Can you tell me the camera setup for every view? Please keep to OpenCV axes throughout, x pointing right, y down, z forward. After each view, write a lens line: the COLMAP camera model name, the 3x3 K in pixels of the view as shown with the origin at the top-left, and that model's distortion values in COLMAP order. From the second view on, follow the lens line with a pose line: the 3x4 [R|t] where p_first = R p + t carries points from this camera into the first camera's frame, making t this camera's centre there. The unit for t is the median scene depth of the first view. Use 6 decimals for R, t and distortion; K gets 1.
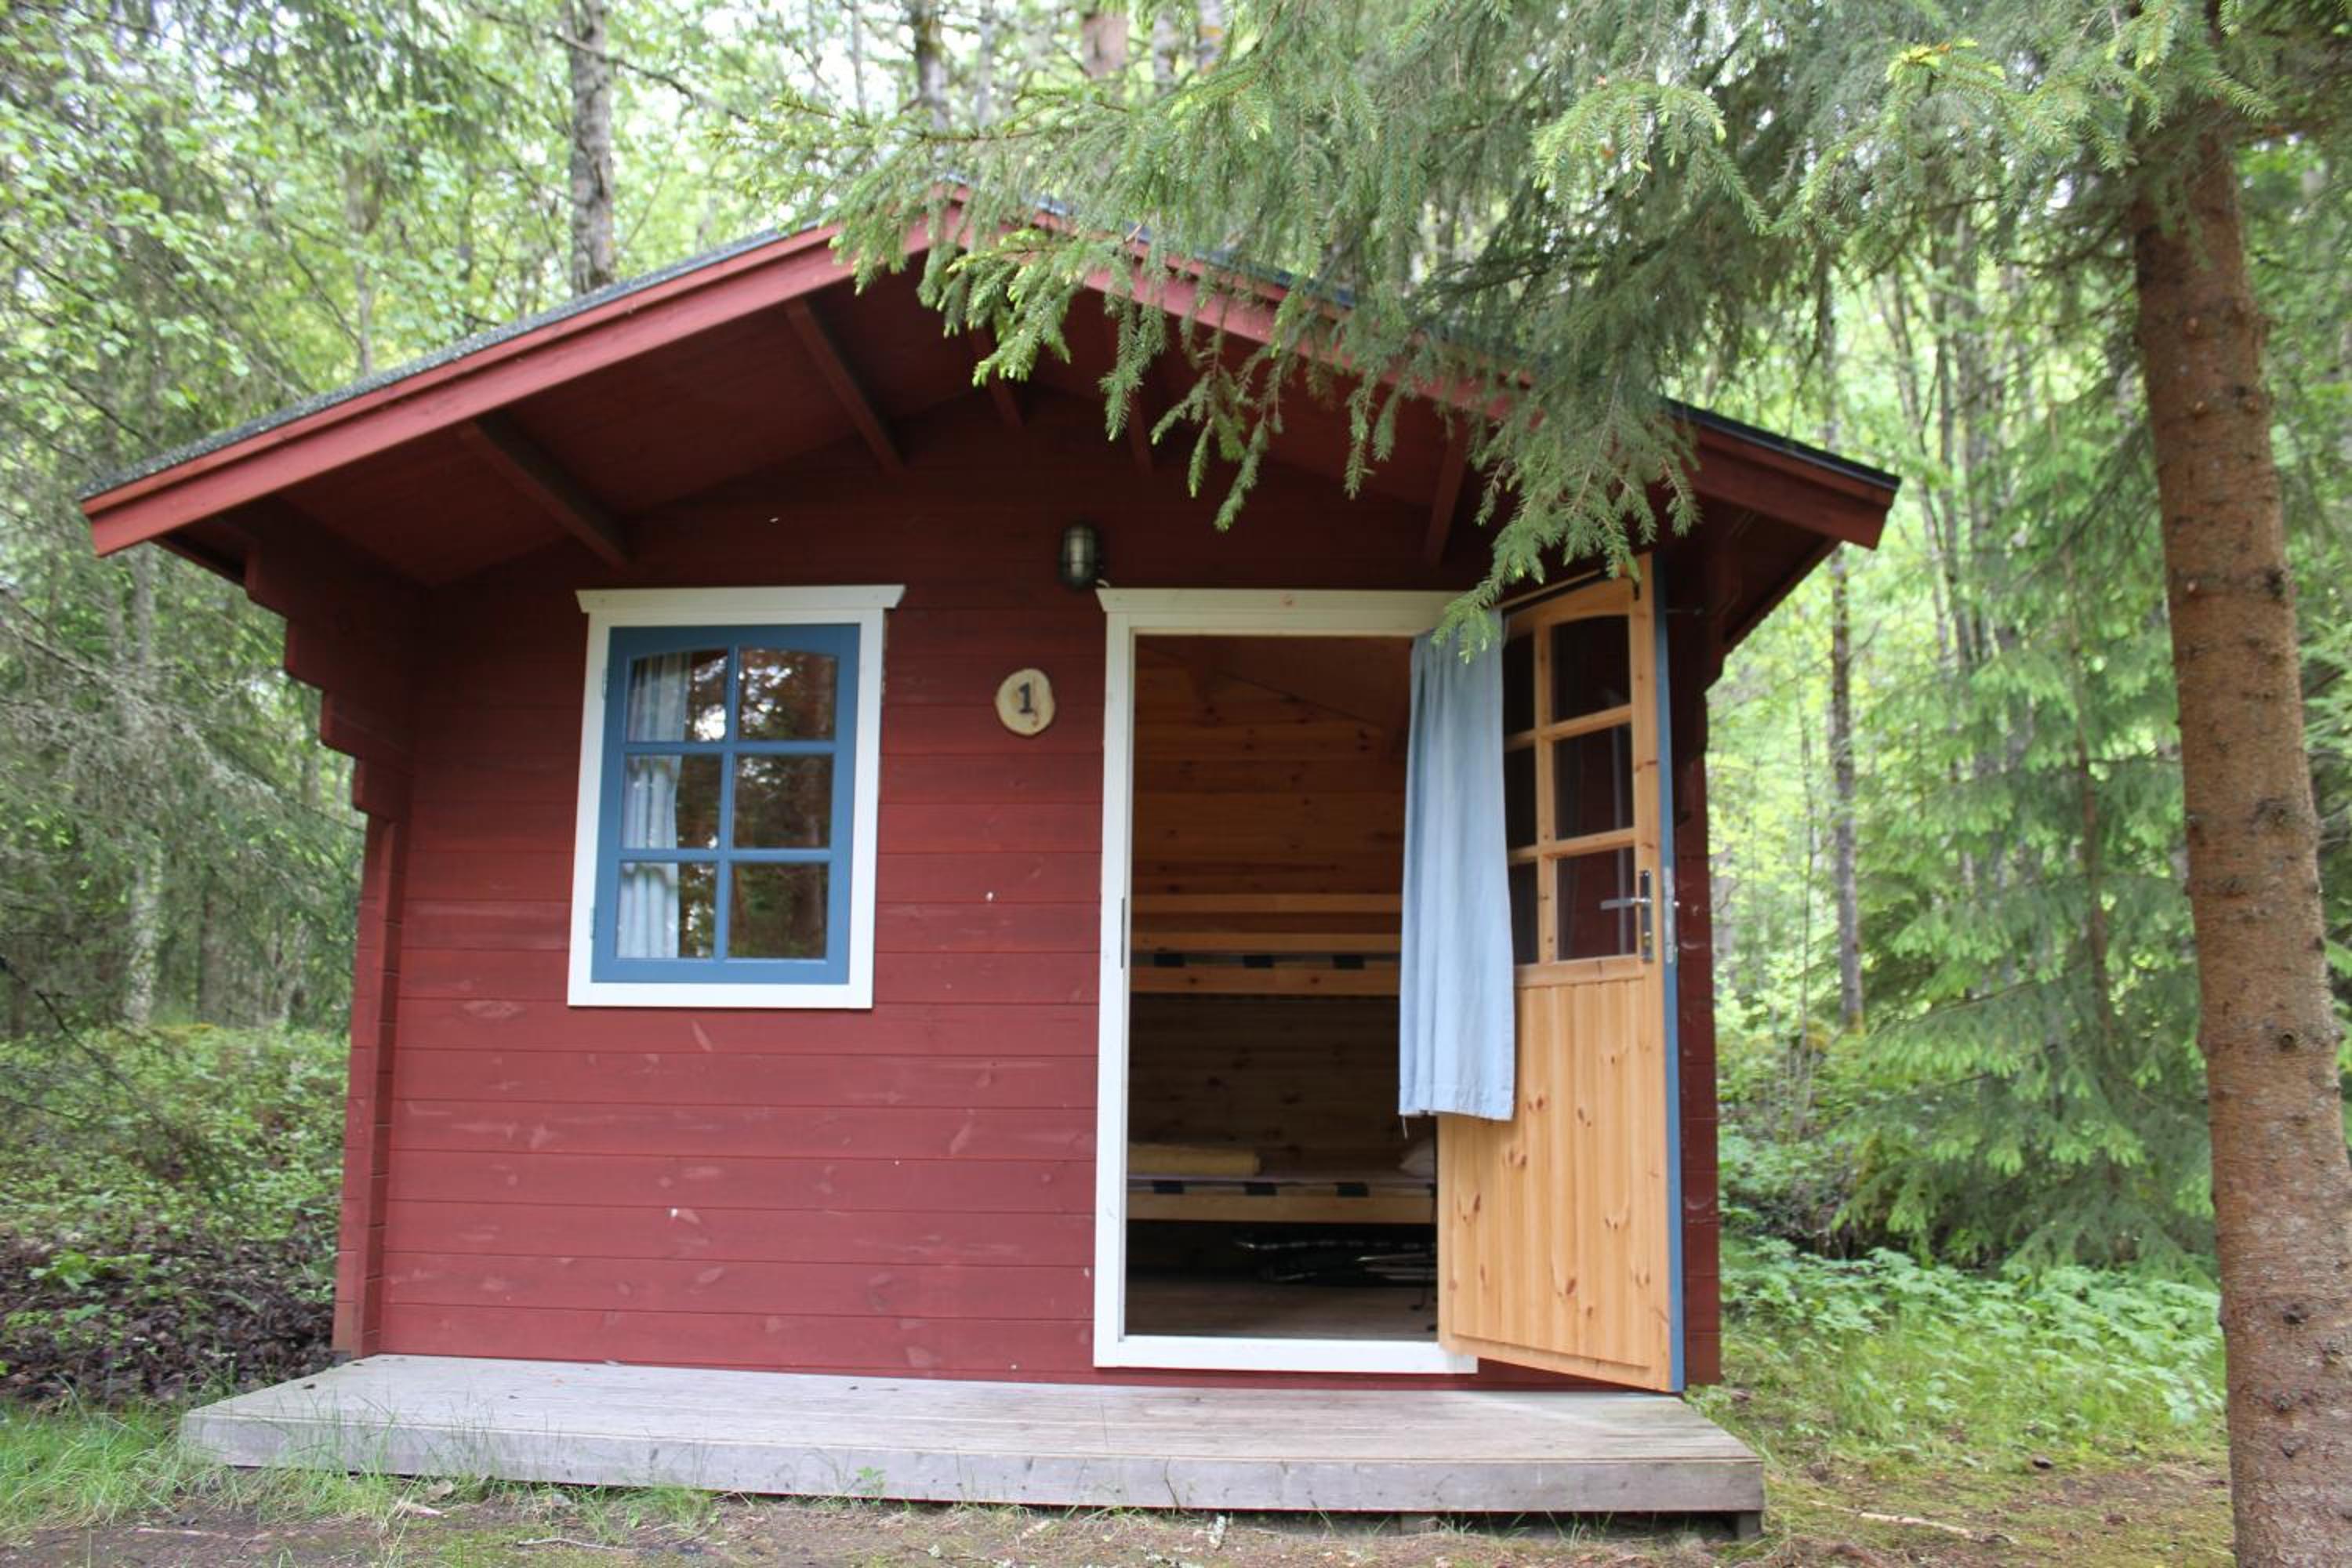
lens RADIAL K [[1941.7, 0, 1191.8], [0, 1941.7, 750.0], [0, 0, 1]] dist [-0.169066, 0.143740]
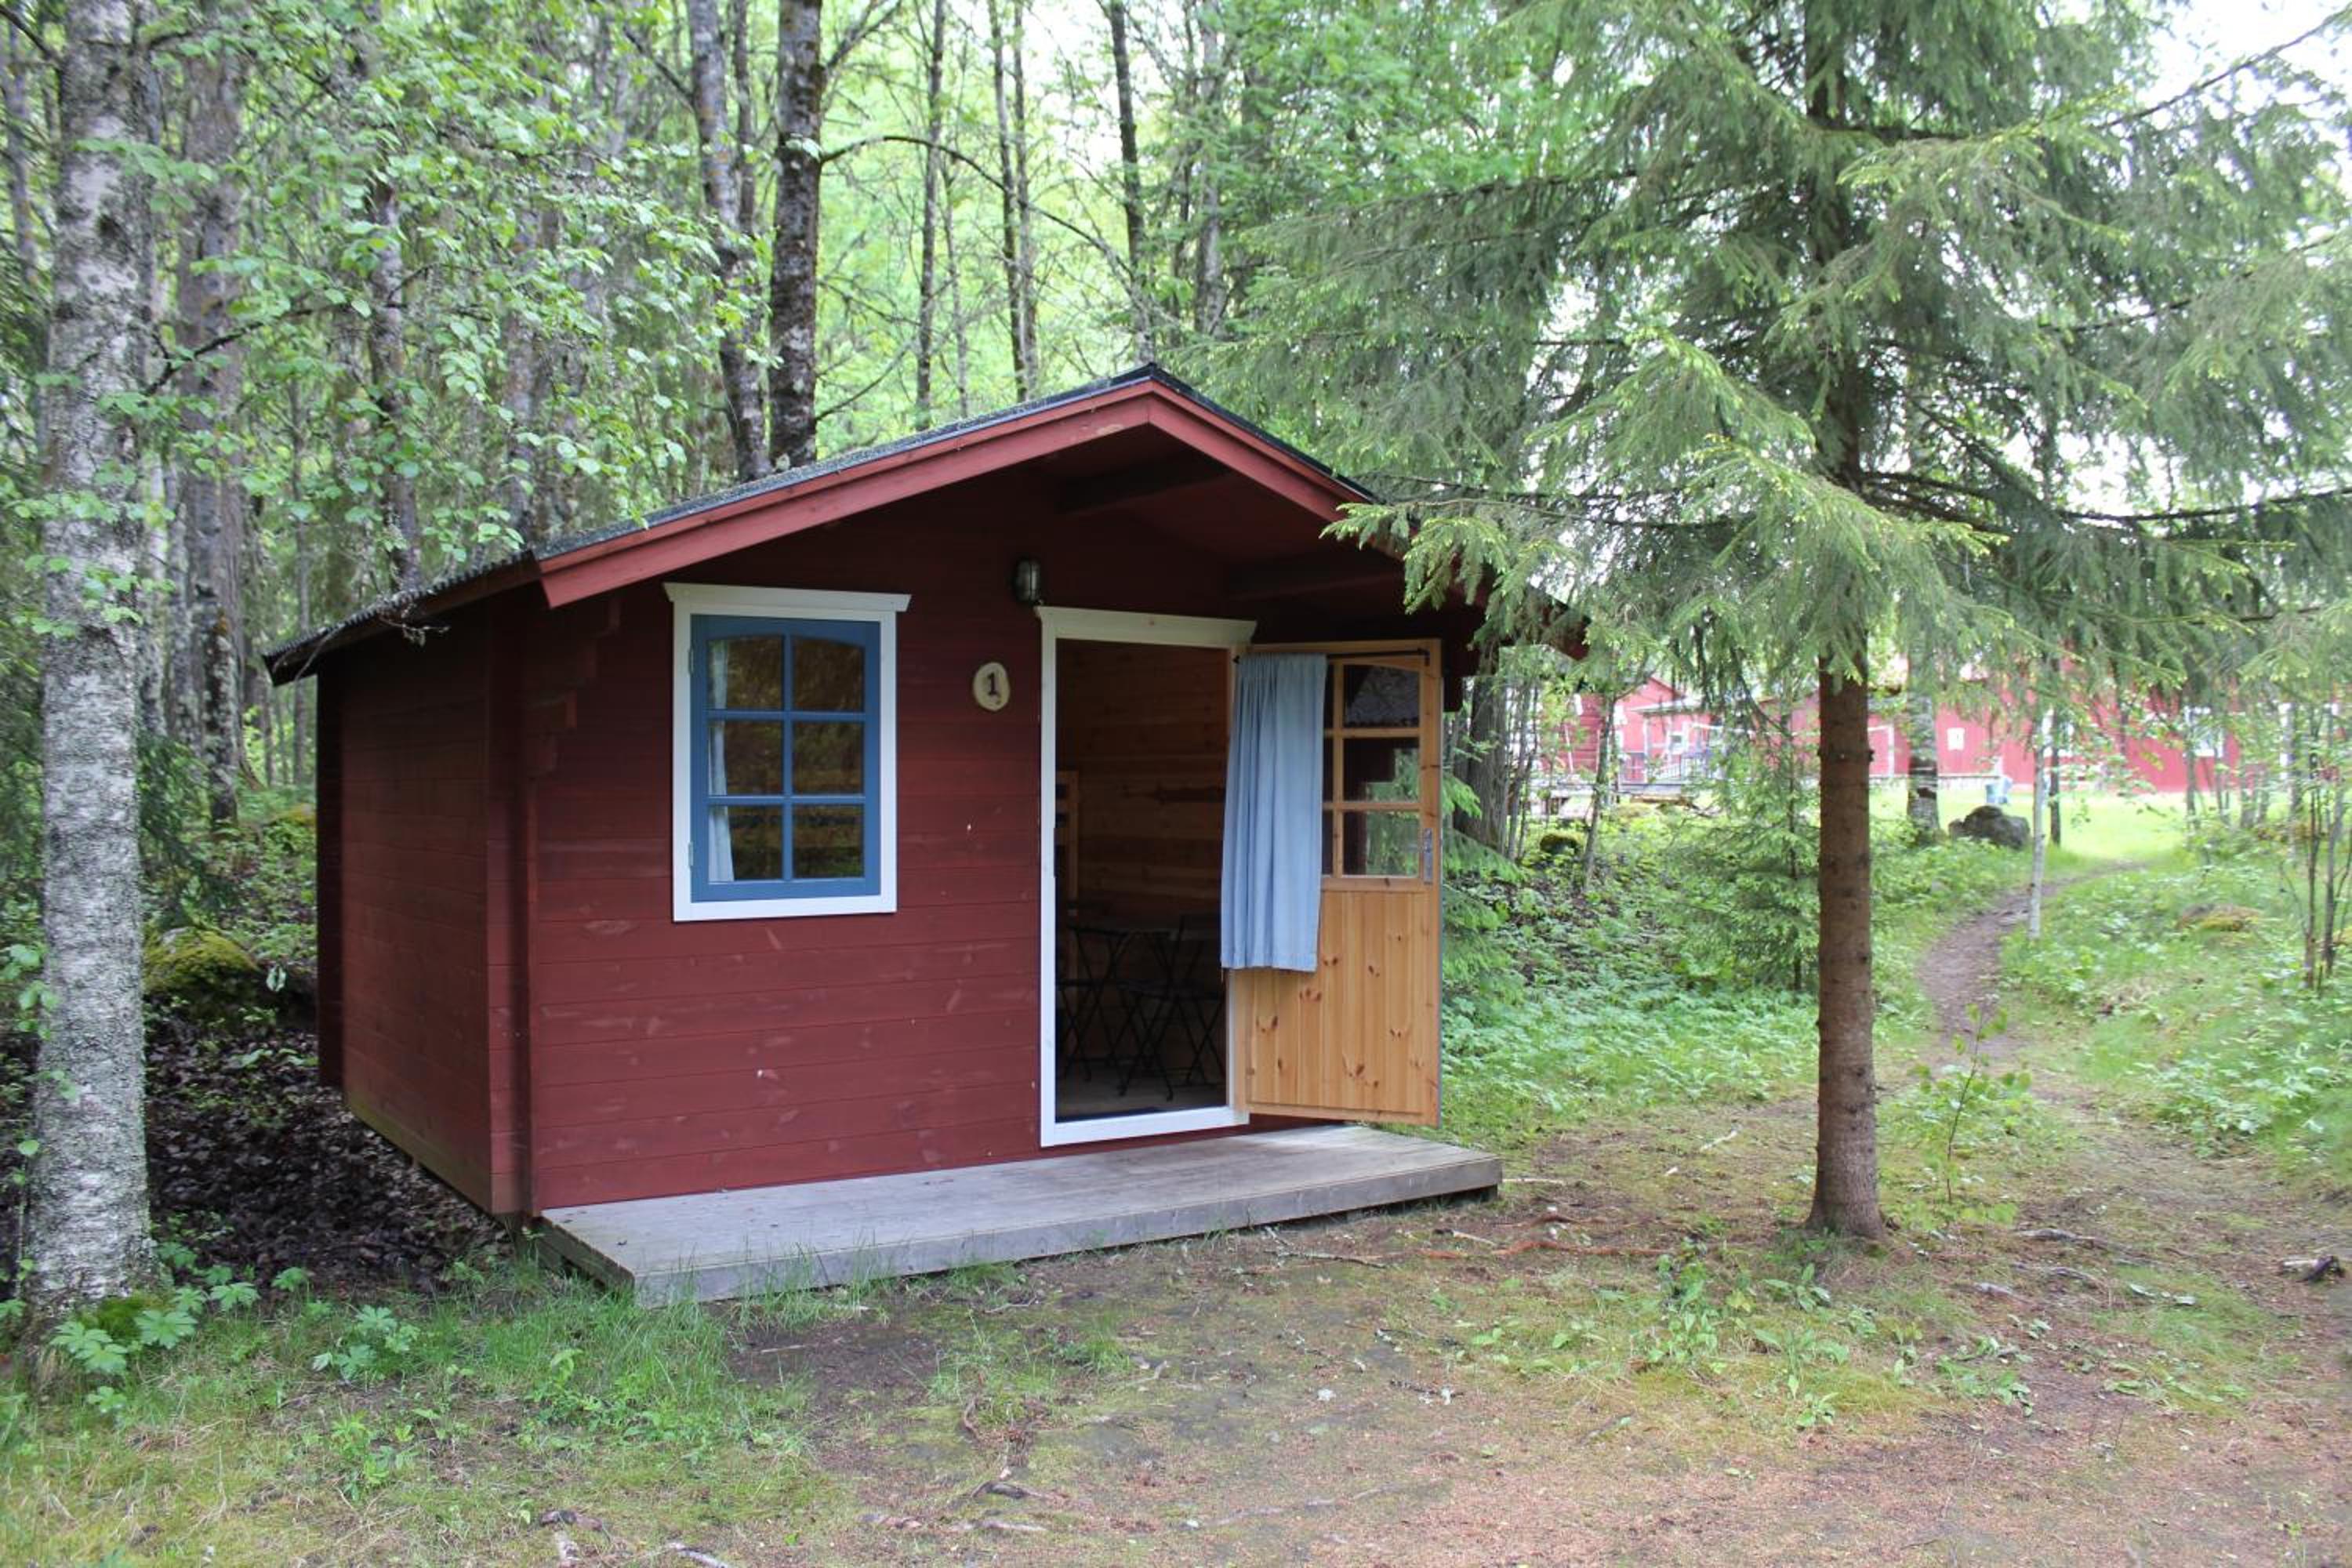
lens RADIAL K [[1941.7, 0, 1191.8], [0, 1941.7, 750.0], [0, 0, 1]] dist [-0.169066, 0.143740]
pose [[0.797671, 0.002867, 0.603086, -0.838832], [-0.099542, 0.986900, 0.126967, -0.176971], [-0.594822, -0.161310, 0.787506, -0.188519]]
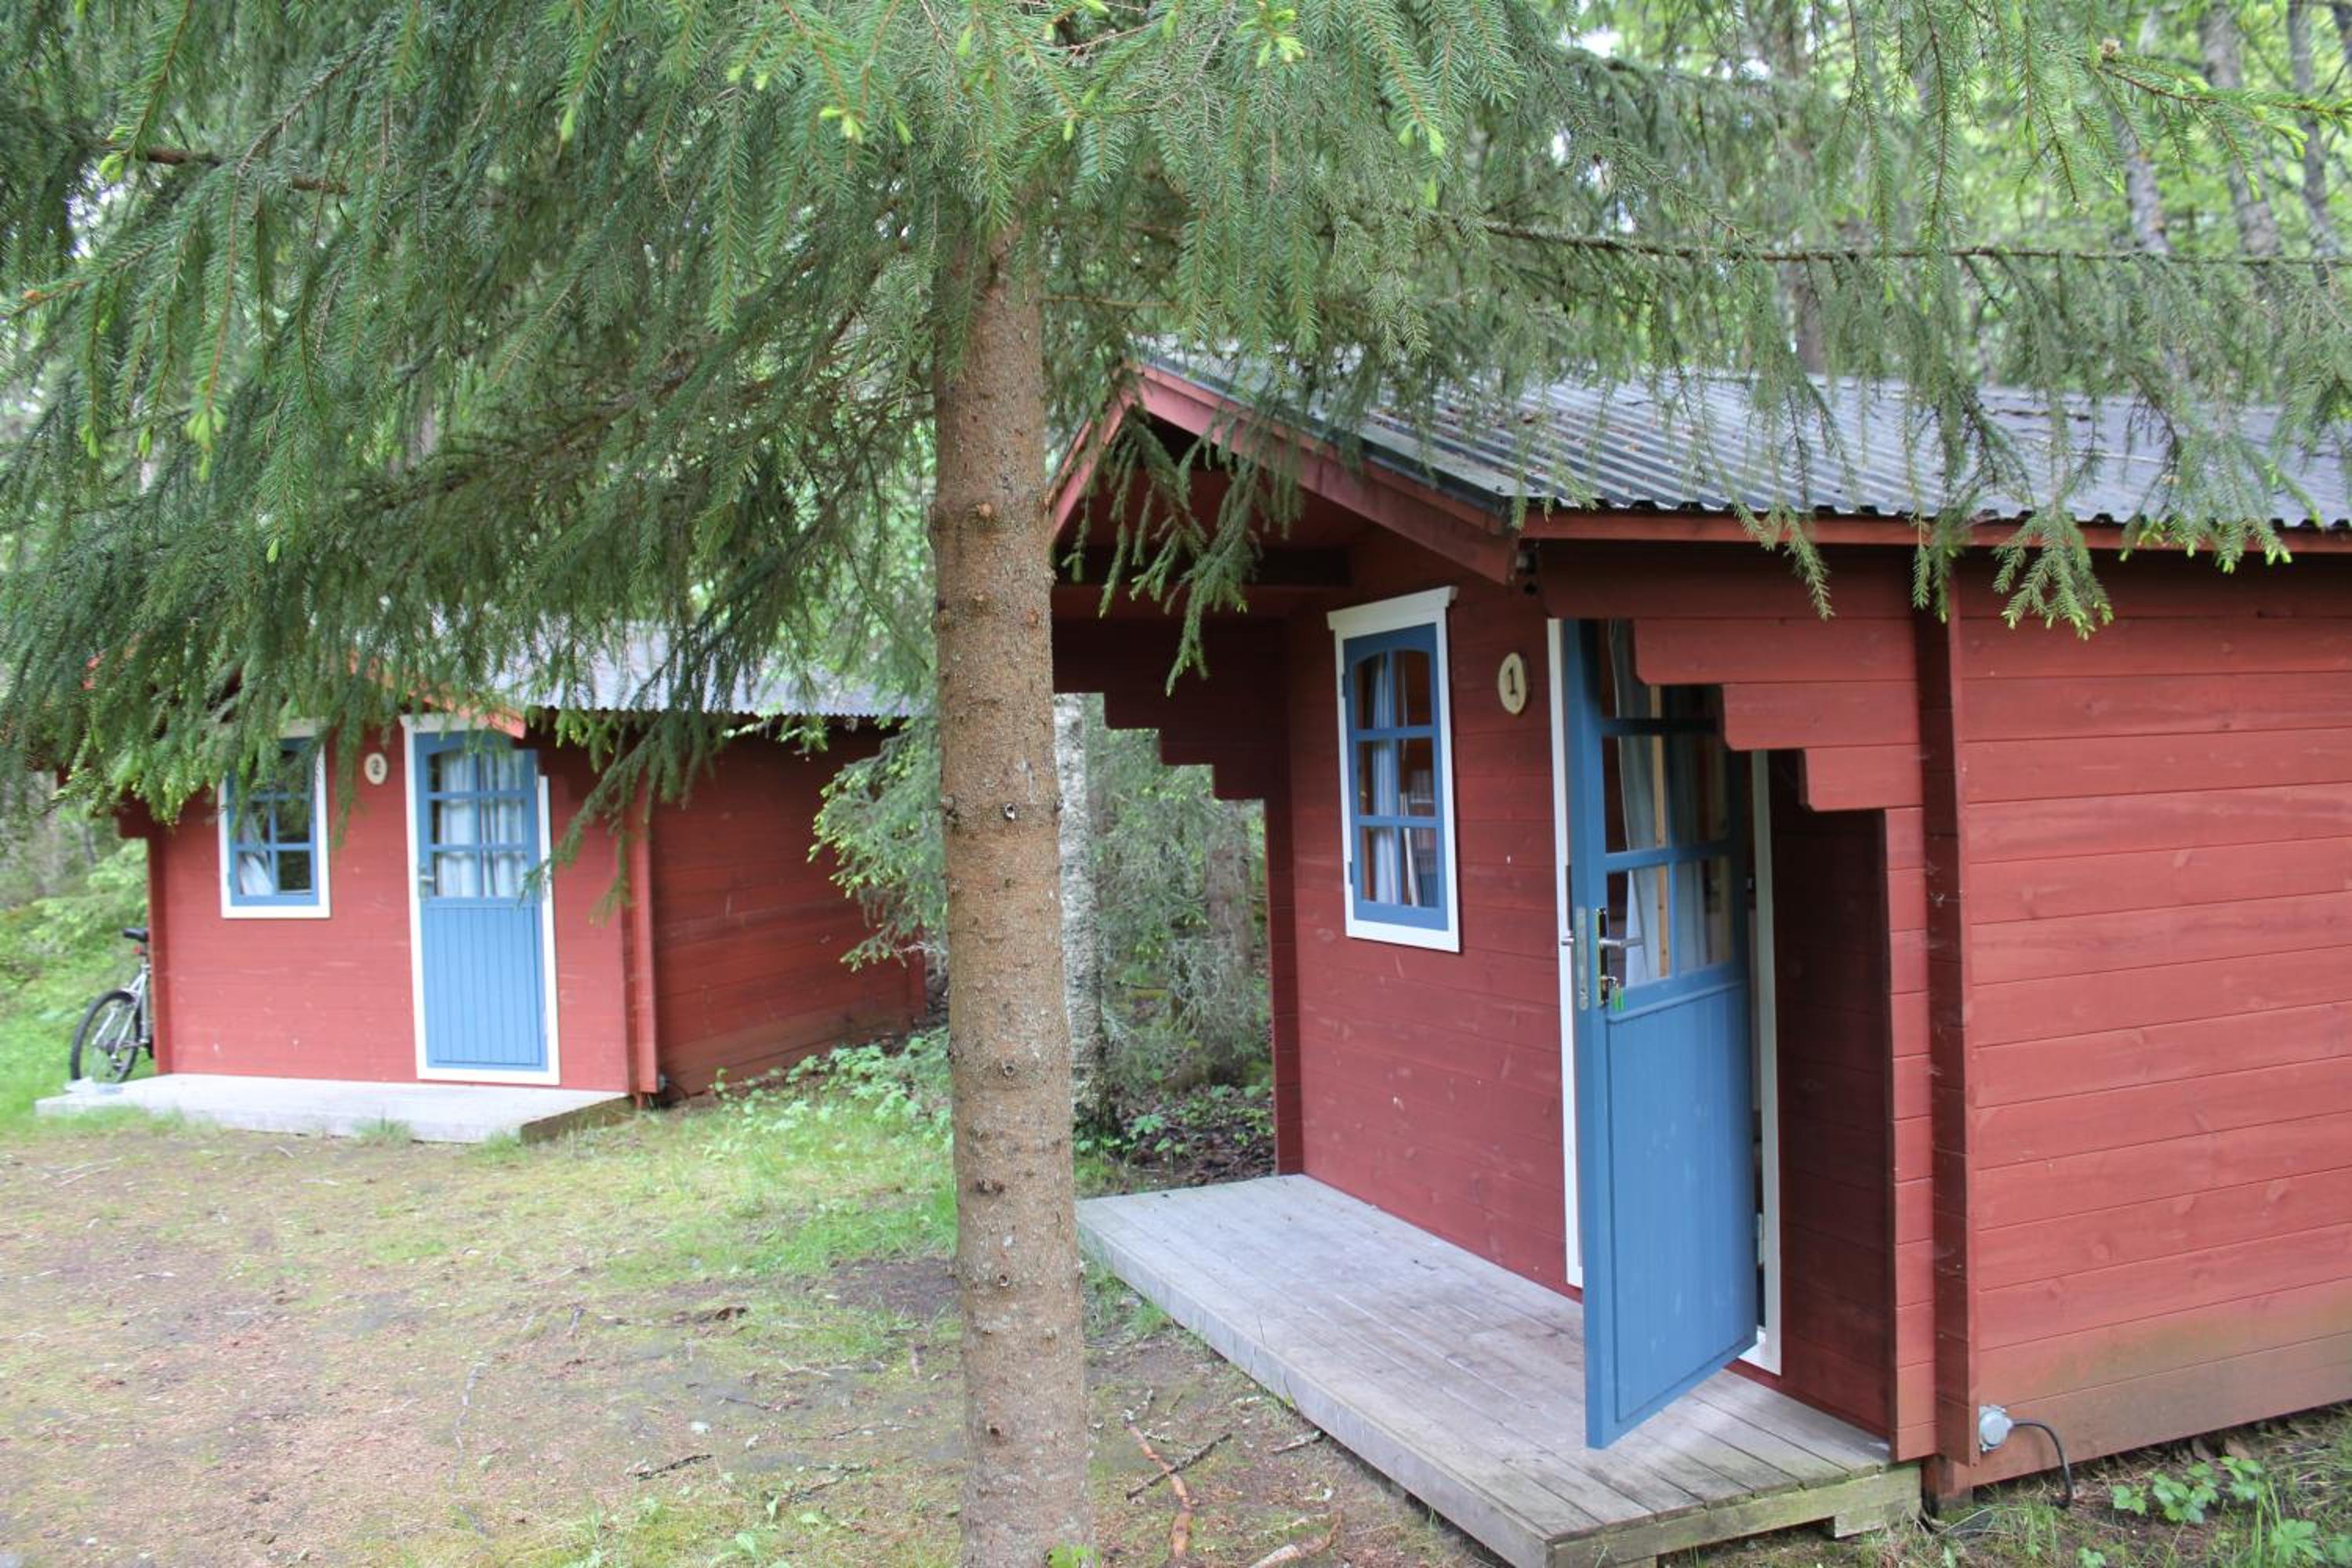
lens RADIAL K [[1941.7, 0, 1191.8], [0, 1941.7, 750.0], [0, 0, 1]] dist [-0.169066, 0.143740]
pose [[0.391487, -0.028342, -0.919747, 0.883327], [0.200039, 0.978243, 0.055001, -0.088113], [0.898177, -0.205518, 0.388639, 0.420789]]
